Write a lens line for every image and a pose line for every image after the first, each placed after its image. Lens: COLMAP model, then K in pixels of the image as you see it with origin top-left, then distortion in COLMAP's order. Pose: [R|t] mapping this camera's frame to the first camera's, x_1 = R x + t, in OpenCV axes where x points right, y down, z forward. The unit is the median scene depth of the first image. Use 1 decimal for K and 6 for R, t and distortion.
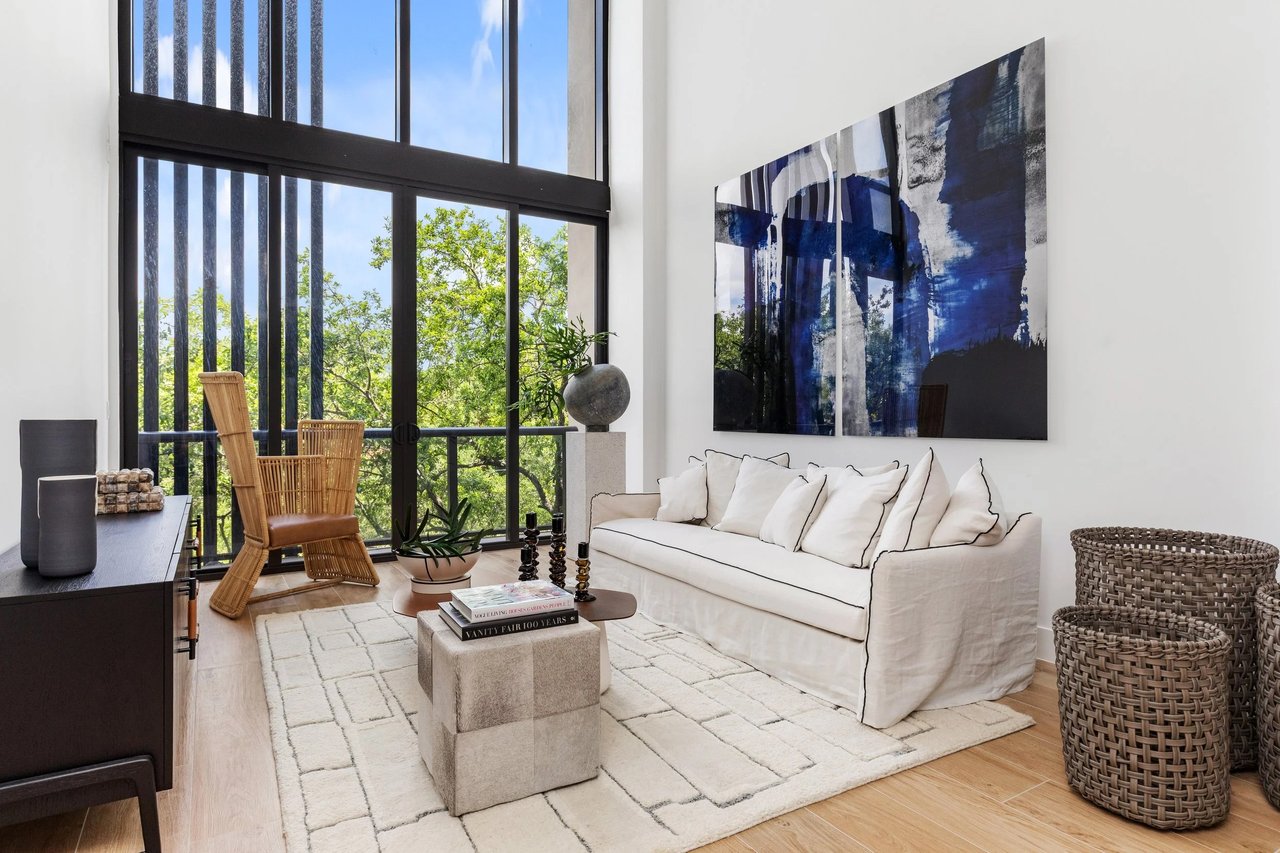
lens RADIAL K [[701.0, 0, 641.9], [0, 701.0, 422.2], [0, 0, 1]] dist [-0.019687, -0.002850]
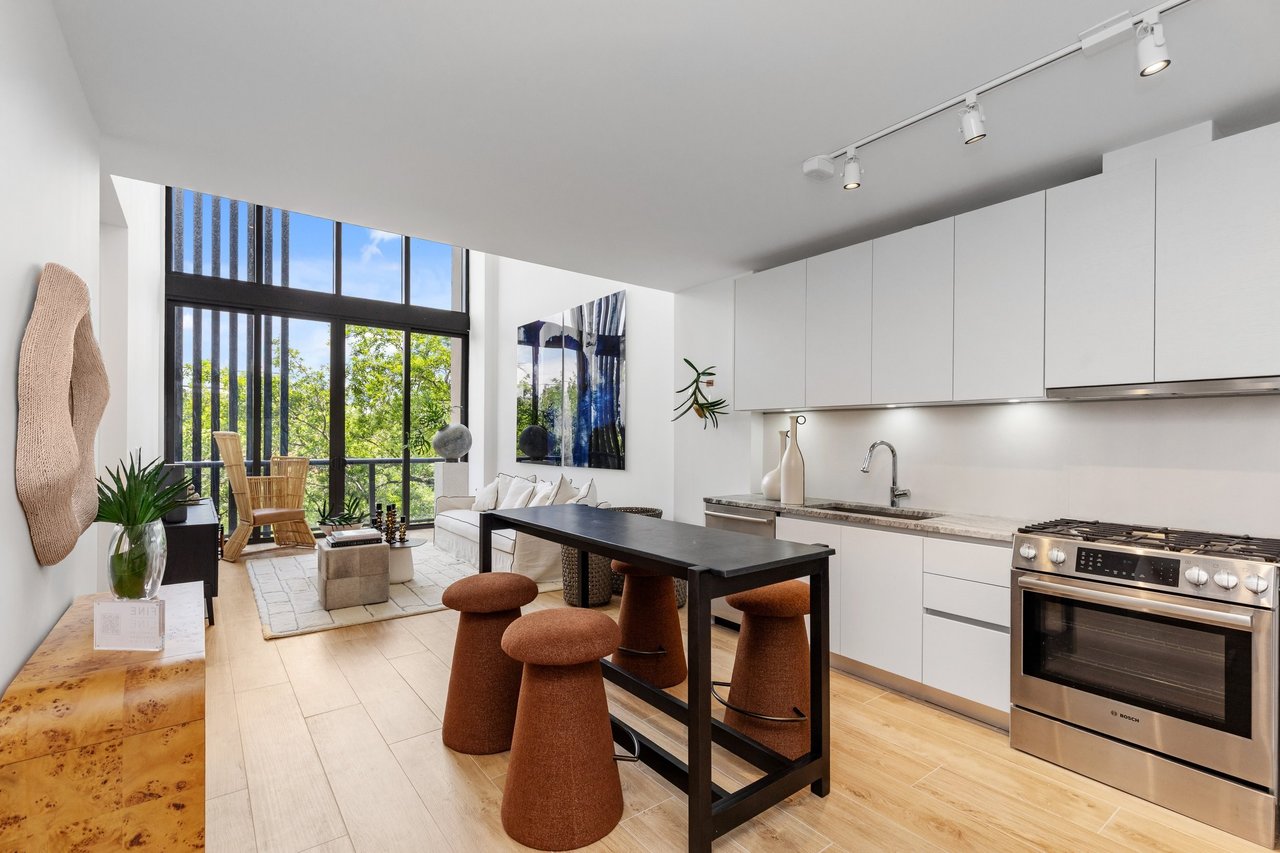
lens RADIAL K [[573.9, 0, 634.1], [0, 573.9, 435.9], [0, 0, 1]] dist [0.001675, 0.001367]
pose [[0.994936, 0.006642, 0.100290, 0.266631], [-0.005263, 0.999888, -0.014008, -0.036768], [-0.100372, 0.013409, 0.994860, -0.522890]]
